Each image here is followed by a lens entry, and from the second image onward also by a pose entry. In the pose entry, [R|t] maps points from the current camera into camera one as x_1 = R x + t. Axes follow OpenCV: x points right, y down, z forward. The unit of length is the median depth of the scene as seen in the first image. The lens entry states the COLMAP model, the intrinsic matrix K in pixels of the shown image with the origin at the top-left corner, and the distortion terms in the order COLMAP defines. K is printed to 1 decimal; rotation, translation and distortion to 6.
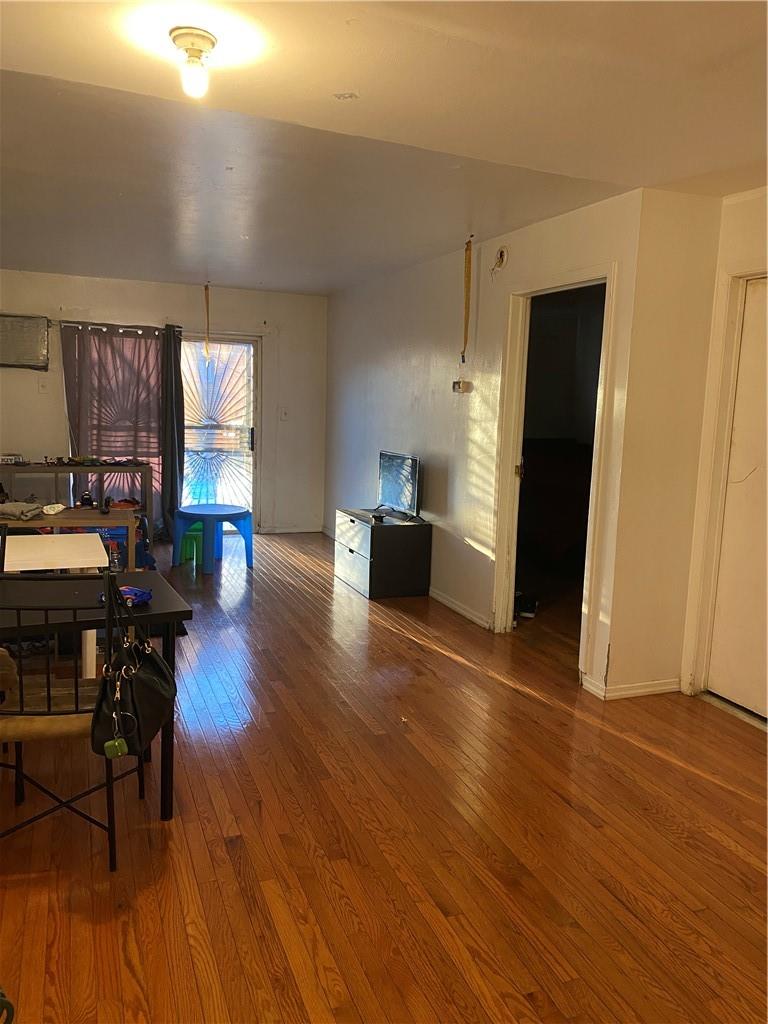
lens RADIAL K [[775.7, 0, 404.5], [0, 775.7, 529.6], [0, 0, 1]] dist [0.007481, -0.000809]
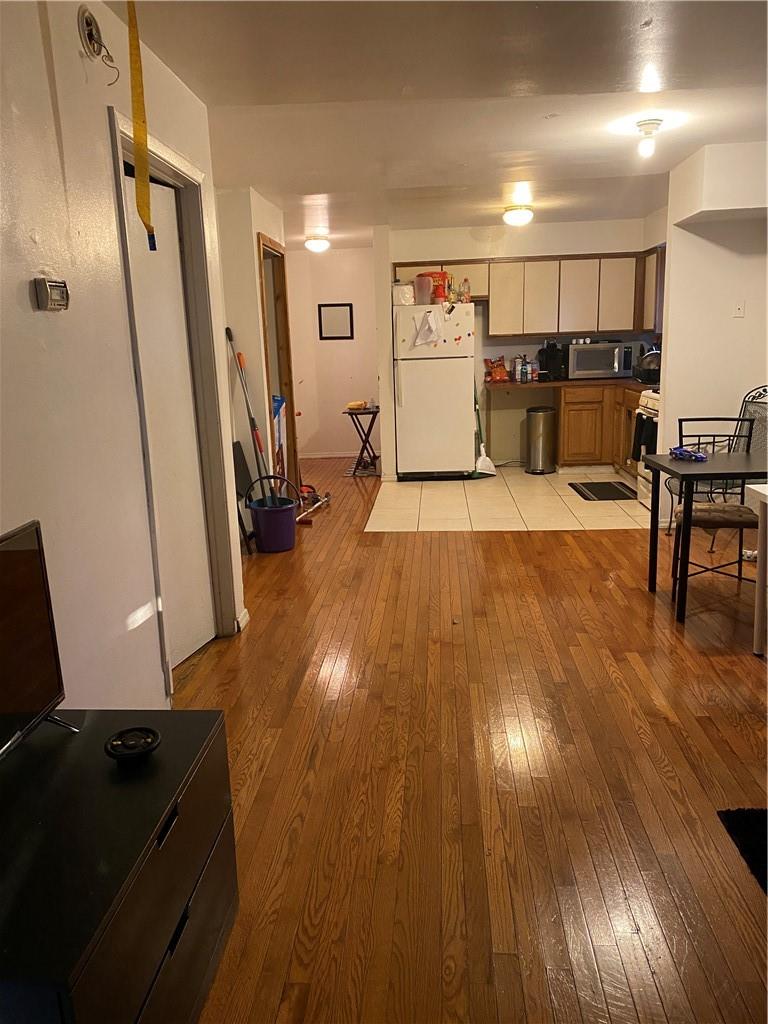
lens RADIAL K [[766.2, 0, 384.0], [0, 766.2, 512.0], [0, 0, 1]] dist [0.071722, -0.000976]
pose [[-0.895000, -0.098606, 0.435031, -0.609239], [0.080531, 0.923518, 0.375006, -0.522159], [-0.438737, 0.370664, -0.818607, 3.104543]]
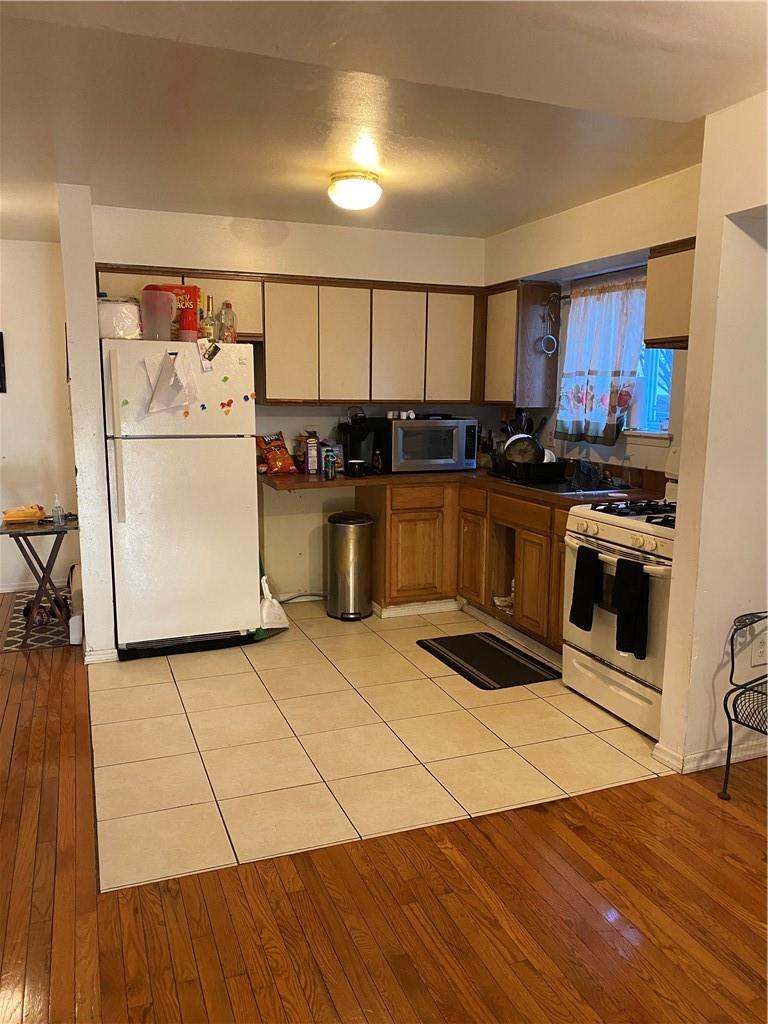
lens RADIAL K [[775.7, 0, 404.5], [0, 775.7, 529.6], [0, 0, 1]] dist [0.007481, -0.000809]
pose [[-0.999000, -0.044163, -0.007043, 0.238793], [-0.043932, 0.939675, 0.339236, -0.302649], [-0.008364, 0.339206, -0.940675, 1.775490]]
